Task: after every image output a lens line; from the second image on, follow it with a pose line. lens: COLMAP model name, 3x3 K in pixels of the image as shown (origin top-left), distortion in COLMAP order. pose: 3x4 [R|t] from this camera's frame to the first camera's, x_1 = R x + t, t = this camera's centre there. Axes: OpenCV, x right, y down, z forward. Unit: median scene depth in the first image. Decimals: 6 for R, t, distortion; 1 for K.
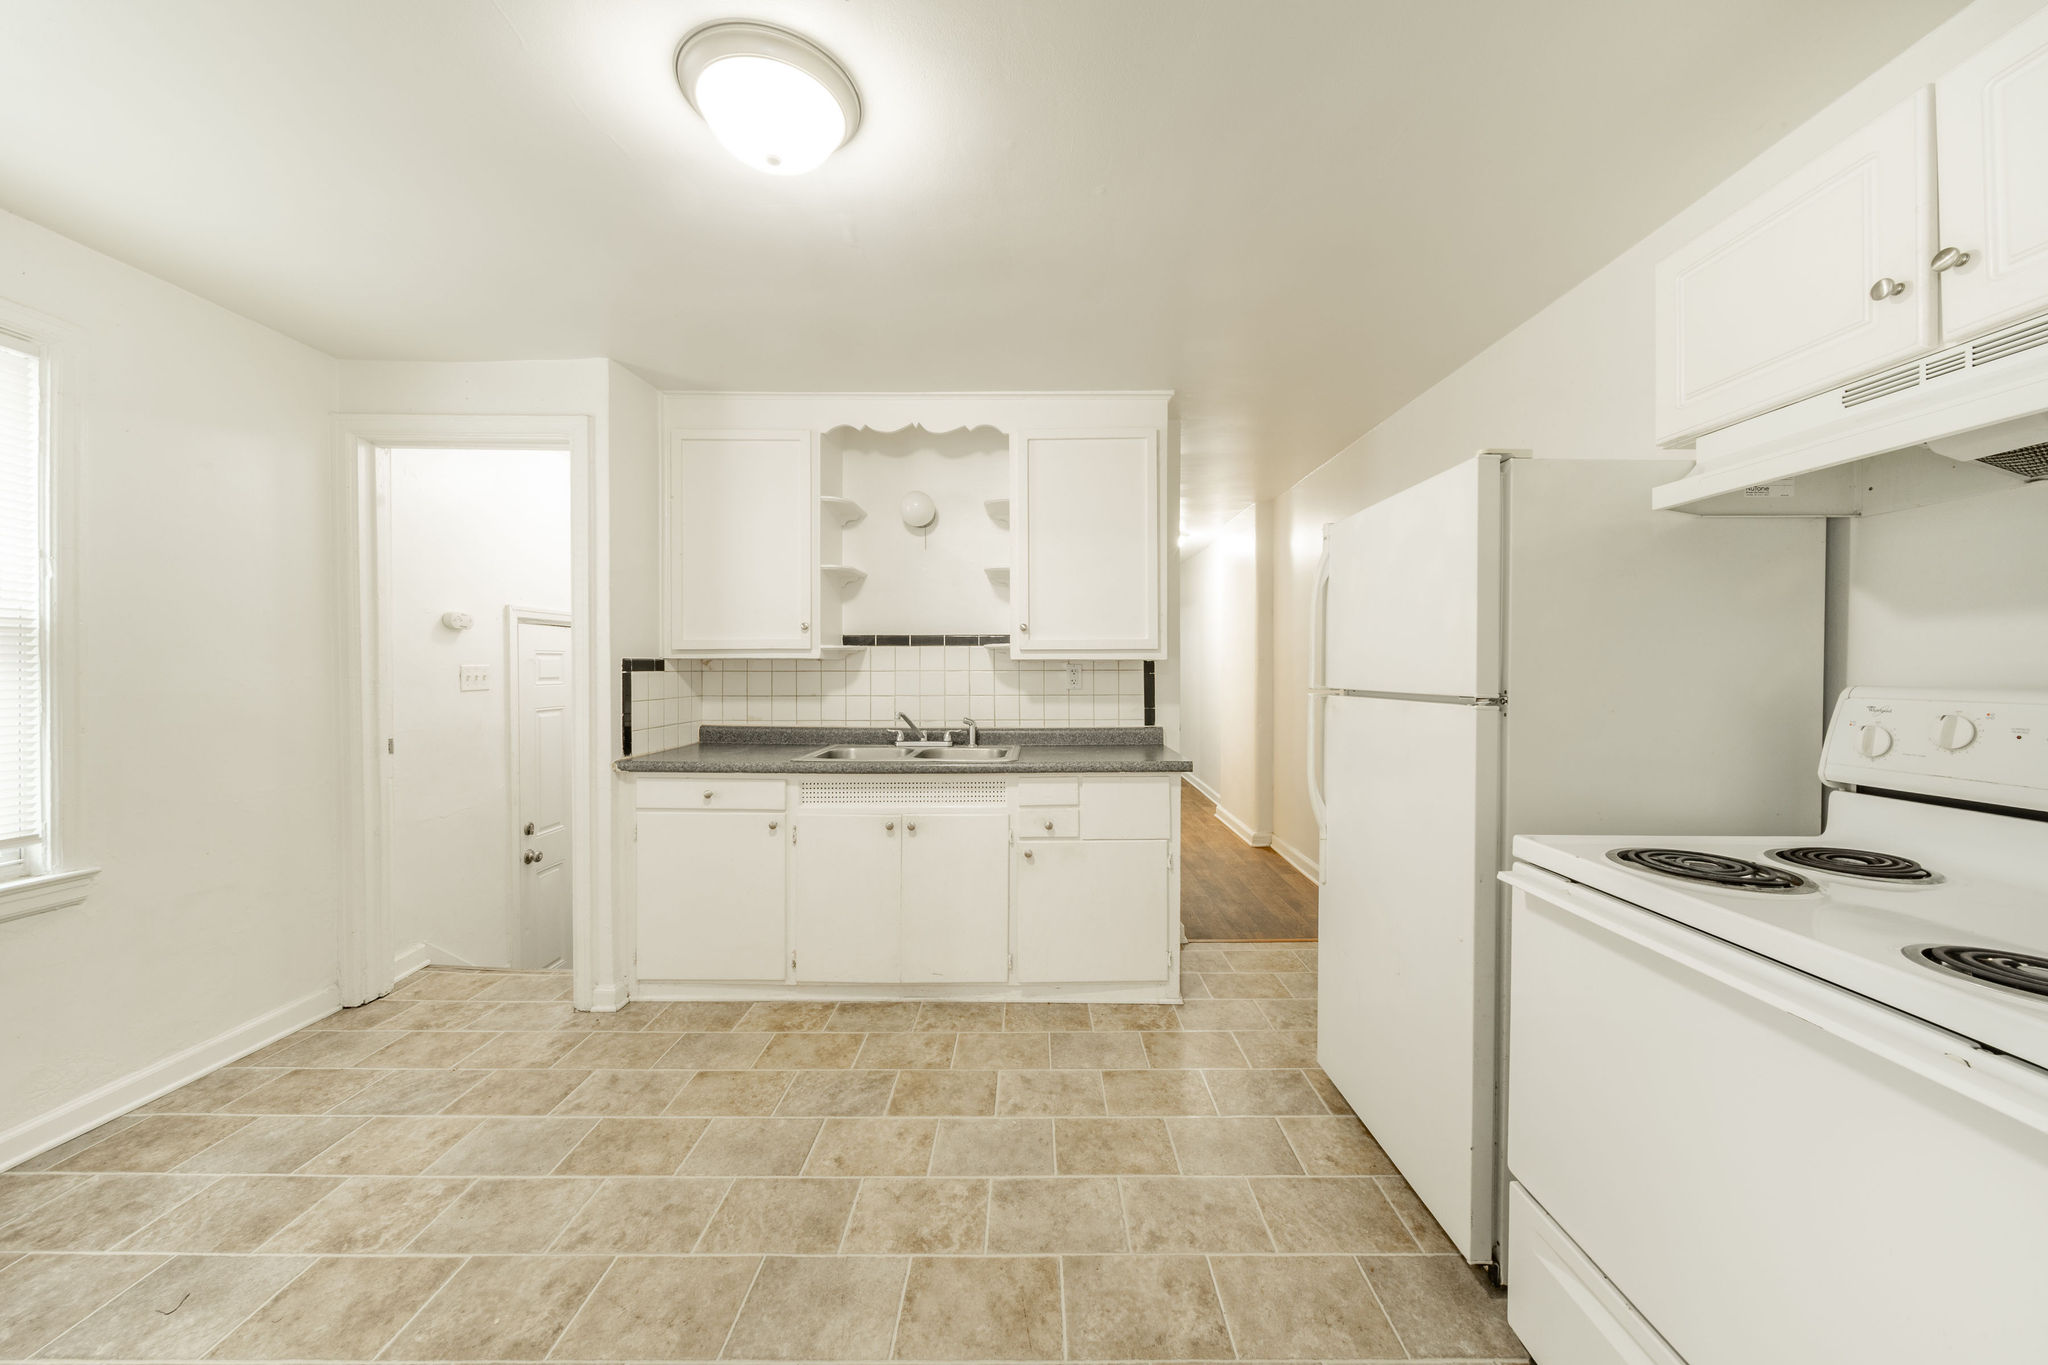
lens RADIAL K [[726.5, 0, 1031.2], [0, 726.5, 671.4], [0, 0, 1]] dist [-0.008371, -0.000063]
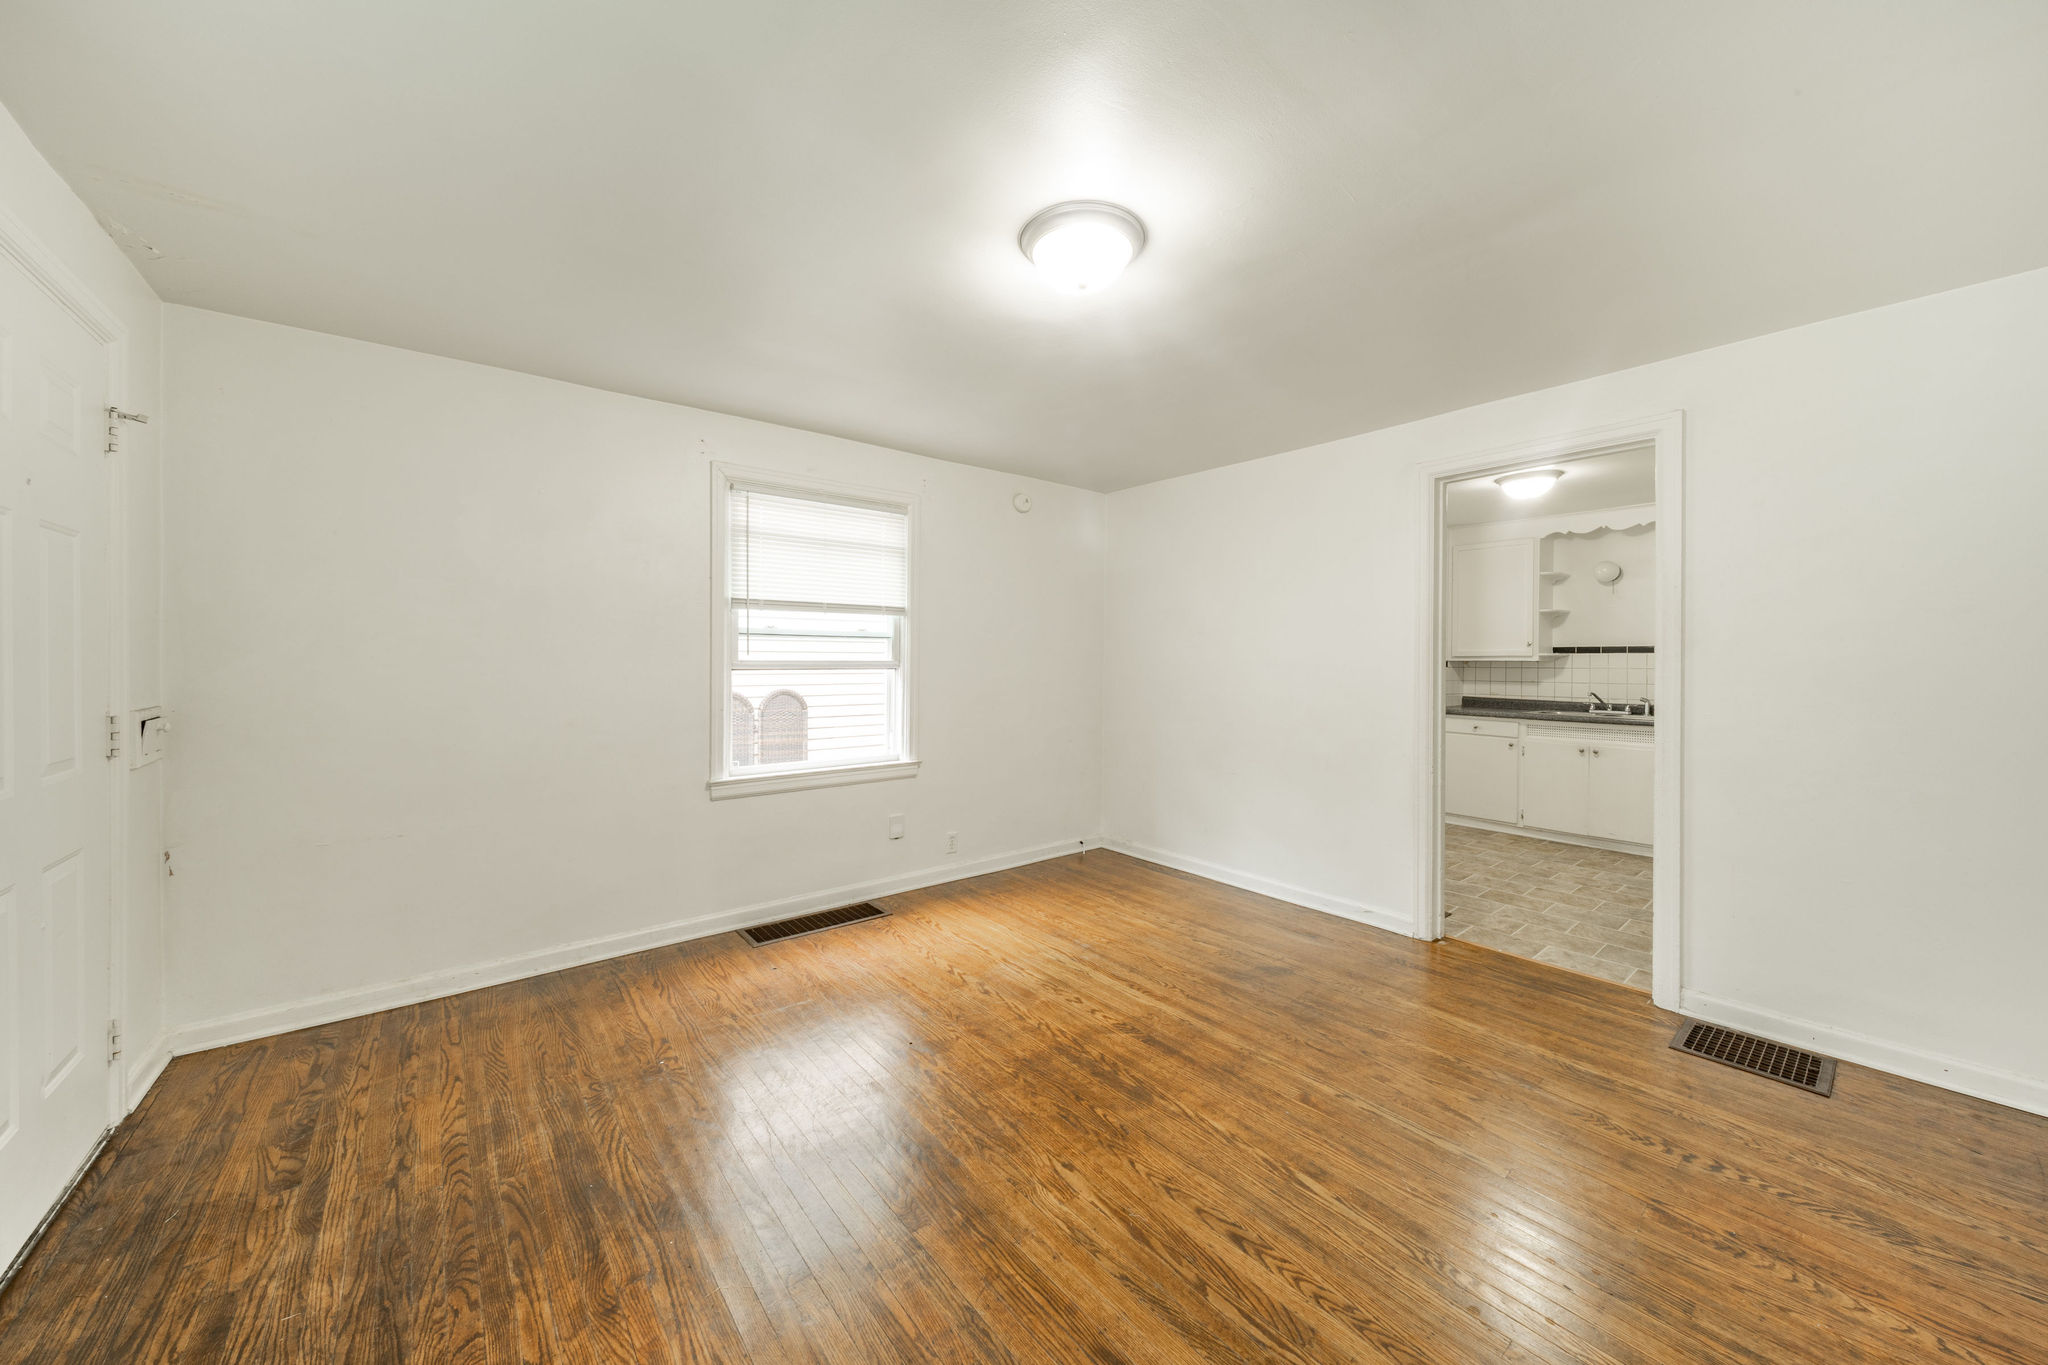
lens RADIAL K [[726.5, 0, 1039.5], [0, 726.5, 665.2], [0, 0, 1]] dist [-0.008371, -0.000063]
pose [[0.645853, 0.007459, -0.763425, 0.272470], [-0.009315, 0.999955, 0.001889, 0.000864], [0.763405, 0.005891, 0.645894, -1.071309]]
